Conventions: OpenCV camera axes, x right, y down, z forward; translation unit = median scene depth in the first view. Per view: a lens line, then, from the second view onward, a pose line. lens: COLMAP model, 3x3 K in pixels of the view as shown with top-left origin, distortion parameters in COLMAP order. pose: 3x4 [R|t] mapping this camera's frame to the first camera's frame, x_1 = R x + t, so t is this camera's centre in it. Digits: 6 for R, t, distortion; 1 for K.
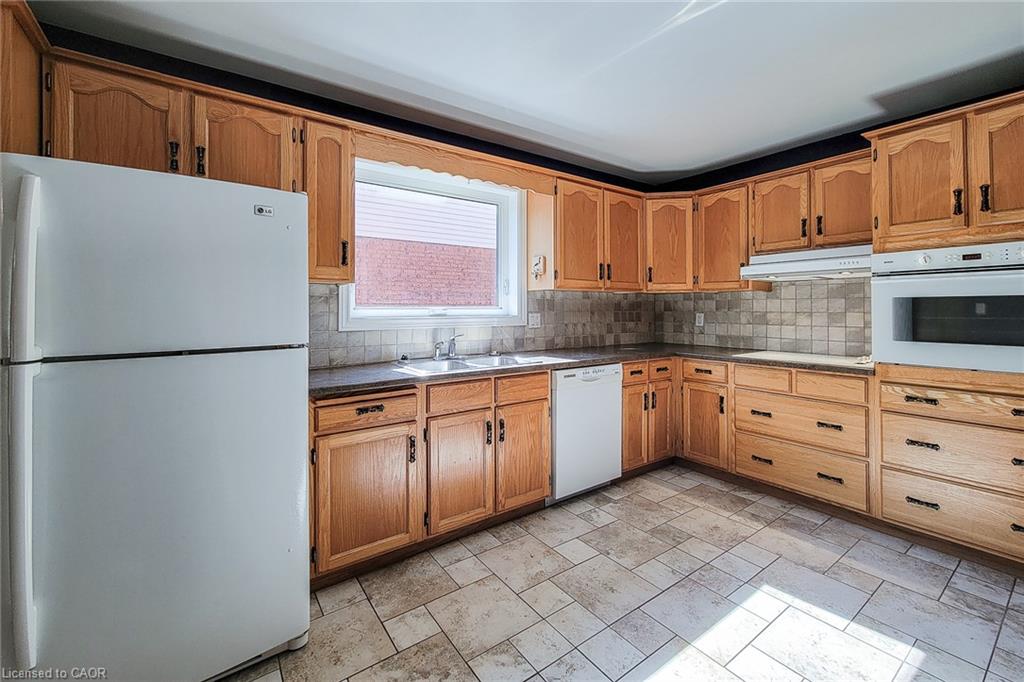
lens RADIAL K [[430.2, 0, 497.9], [0, 430.2, 303.0], [0, 0, 1]] dist [0.003454, -0.003818]
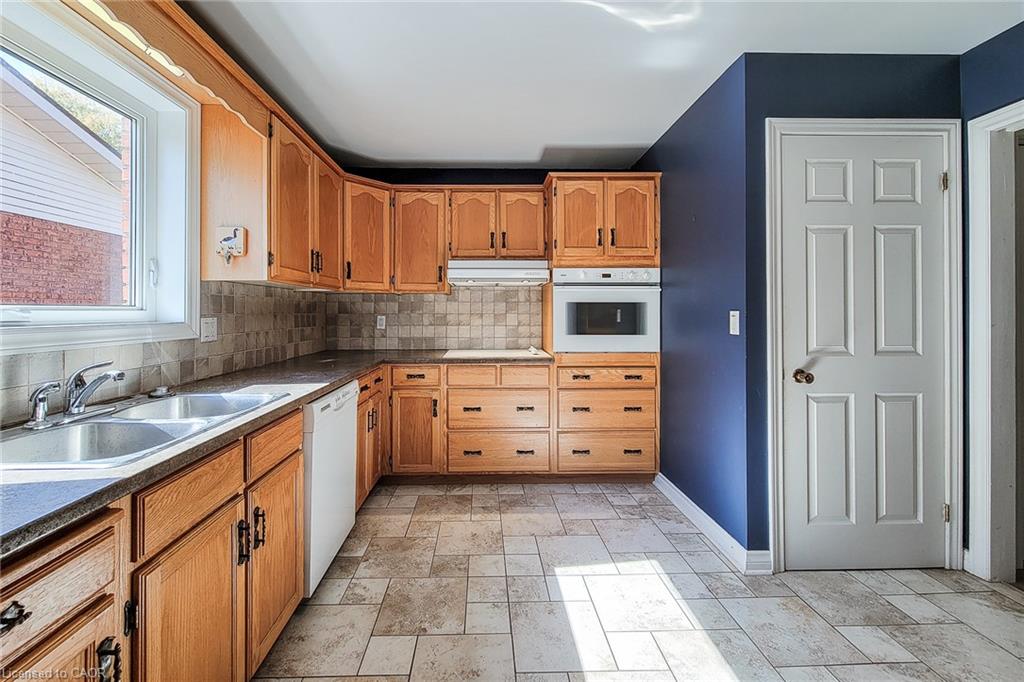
lens RADIAL K [[430.2, 0, 495.4], [0, 430.2, 306.7], [0, 0, 1]] dist [0.003454, -0.003818]
pose [[0.543311, 0.009939, 0.839472, -0.281984], [-0.012297, 0.999917, -0.003881, 0.007863], [-0.839441, -0.008214, 0.543389, 0.423441]]
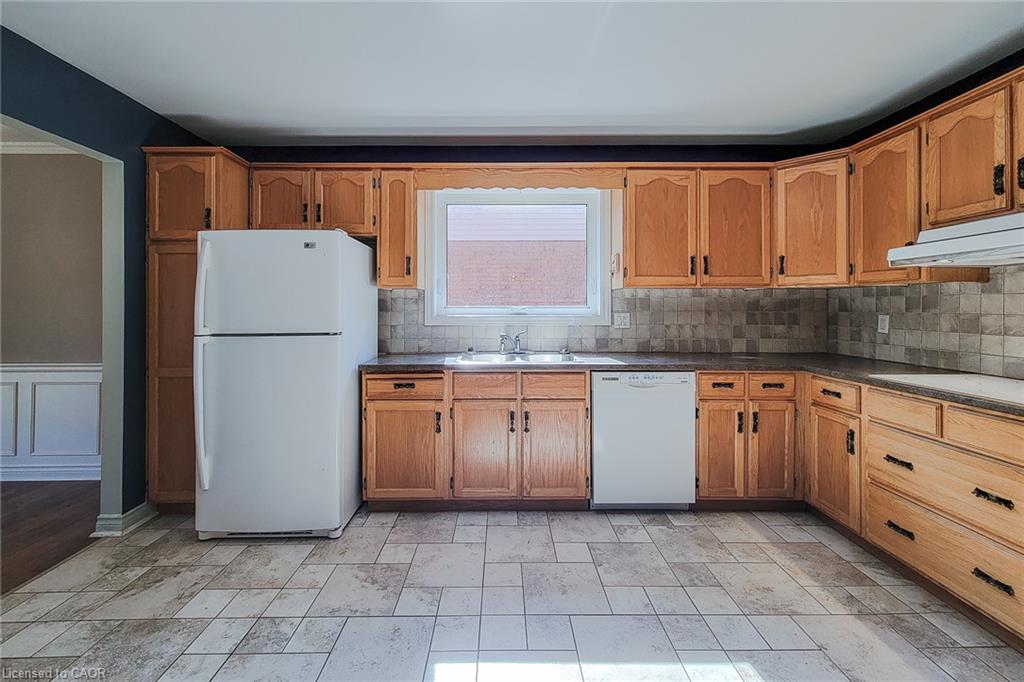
lens RADIAL K [[430.2, 0, 493.3], [0, 430.2, 302.5], [0, 0, 1]] dist [0.003454, -0.003818]
pose [[0.813642, -0.005493, -0.581340, 0.543738], [0.007556, 0.999971, 0.001127, -0.003099], [0.581317, -0.005309, 0.813660, 0.077235]]
